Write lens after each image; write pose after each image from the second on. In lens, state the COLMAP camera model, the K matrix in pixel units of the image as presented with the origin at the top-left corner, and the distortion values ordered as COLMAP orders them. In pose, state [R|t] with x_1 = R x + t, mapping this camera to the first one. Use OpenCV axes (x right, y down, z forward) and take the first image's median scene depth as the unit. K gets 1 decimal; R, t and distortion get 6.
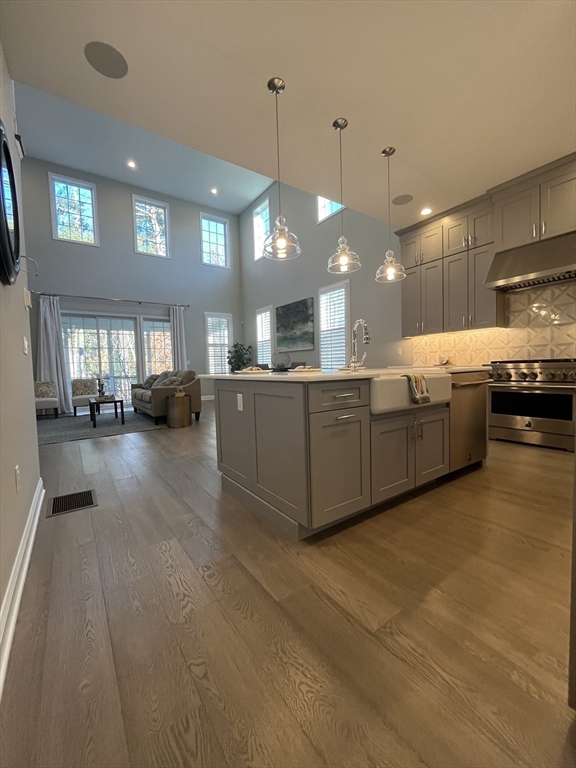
lens RADIAL K [[312.3, 0, 284.2], [0, 312.3, 383.2], [0, 0, 1]] dist [-0.001079, 0.000128]
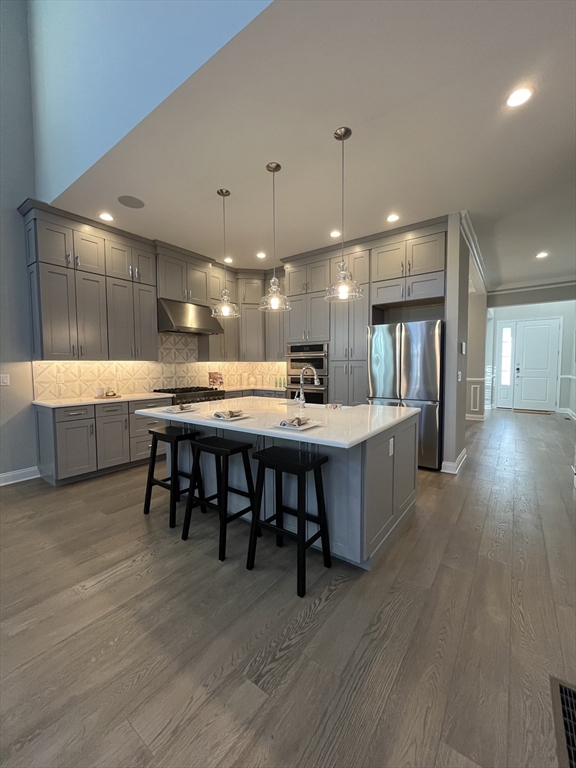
lens RADIAL K [[312.3, 0, 289.2], [0, 312.3, 383.2], [0, 0, 1]] dist [-0.001079, 0.000128]
pose [[-0.328440, -0.023621, 0.944229, -0.275983], [0.063460, 0.996876, 0.047012, -0.060305], [-0.942391, 0.075362, -0.325915, 0.456068]]
